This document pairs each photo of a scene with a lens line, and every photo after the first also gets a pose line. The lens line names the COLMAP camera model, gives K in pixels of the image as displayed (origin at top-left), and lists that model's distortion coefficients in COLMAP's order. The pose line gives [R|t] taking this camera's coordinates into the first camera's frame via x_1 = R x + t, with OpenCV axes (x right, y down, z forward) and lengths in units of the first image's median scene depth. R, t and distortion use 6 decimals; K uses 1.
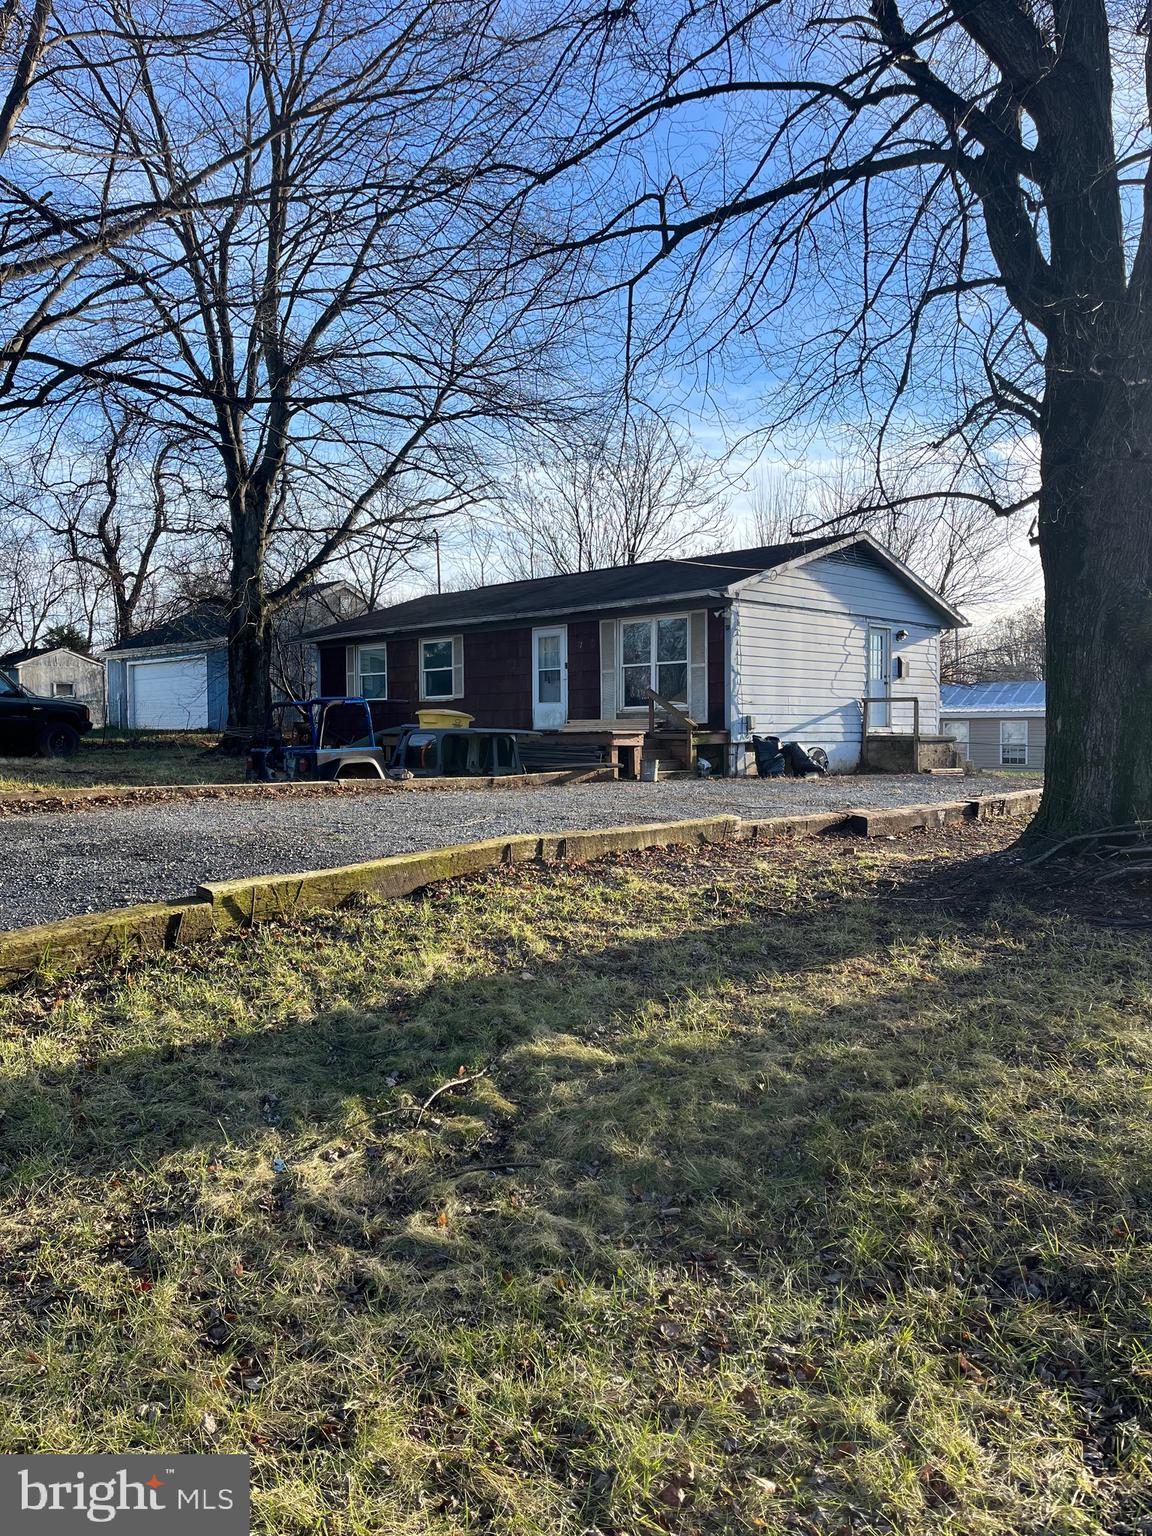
lens RADIAL K [[1160.5, 0, 593.0], [0, 1160.5, 766.6], [0, 0, 1]] dist [0.061058, -0.072303]
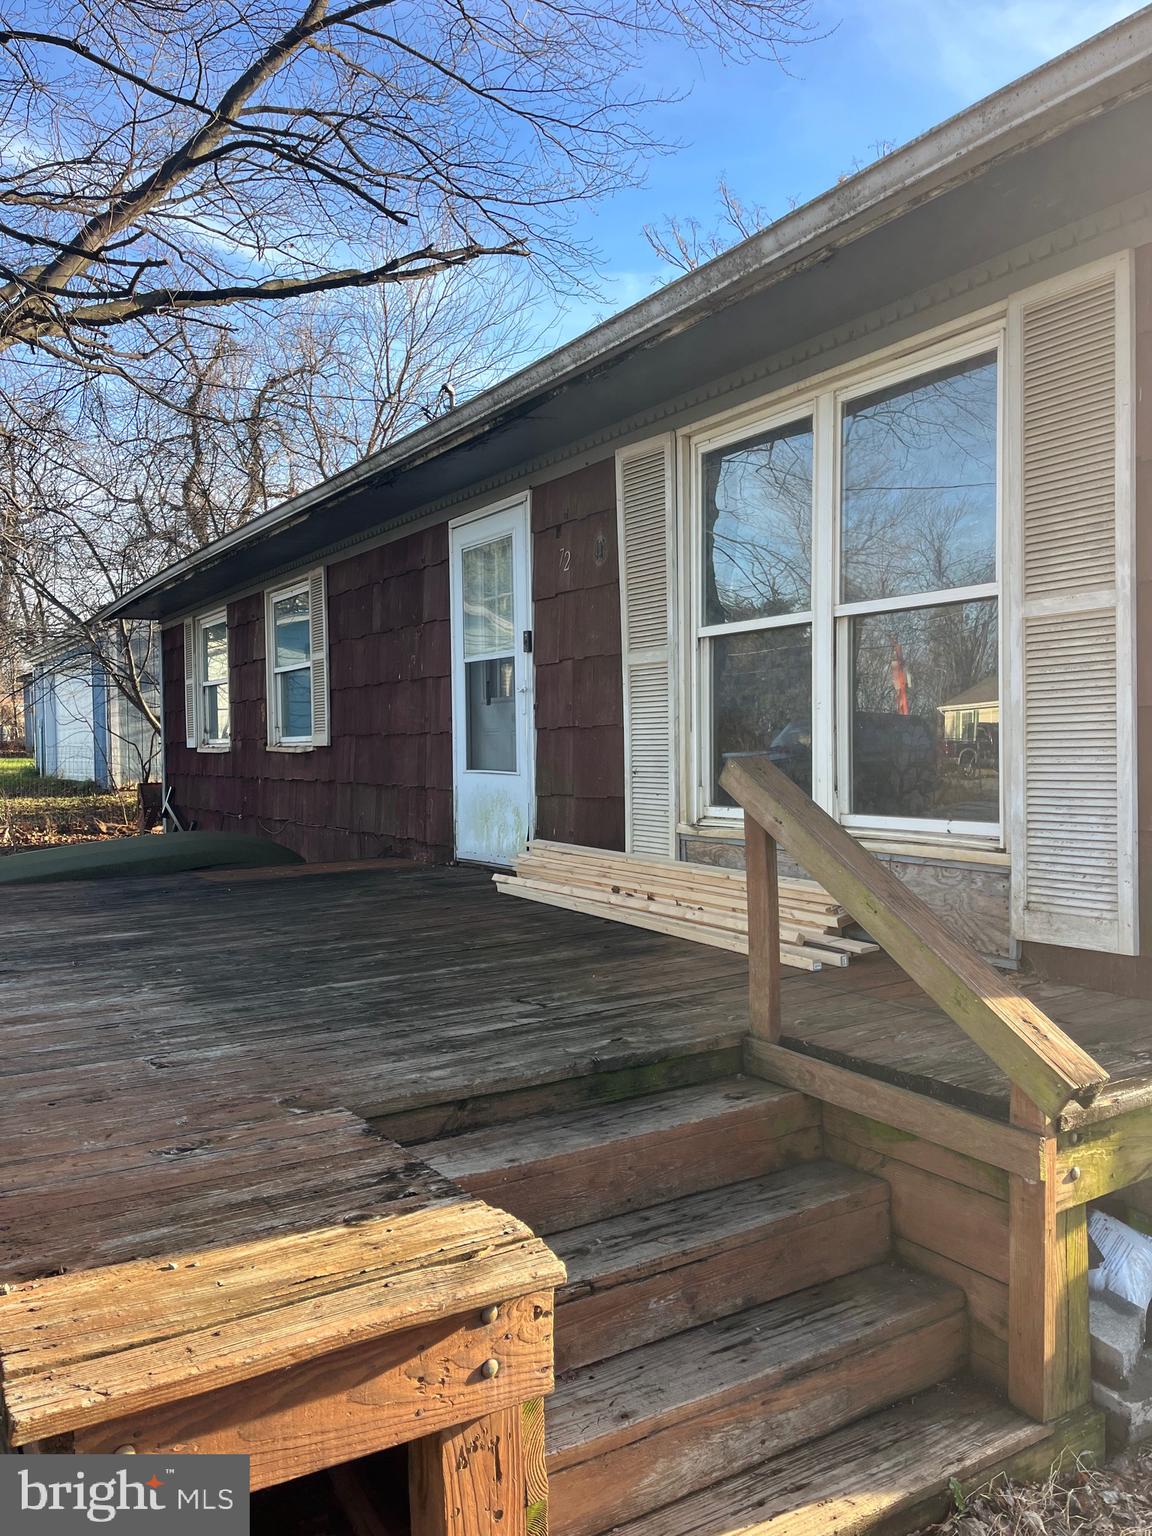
lens RADIAL K [[1160.5, 0, 564.3], [0, 1160.5, 757.6], [0, 0, 1]] dist [0.061058, -0.072303]
pose [[0.962148, -0.004965, -0.272482, 0.114828], [0.003674, 0.999979, -0.005249, -0.111898], [0.272503, 0.004050, 0.962146, 1.419872]]
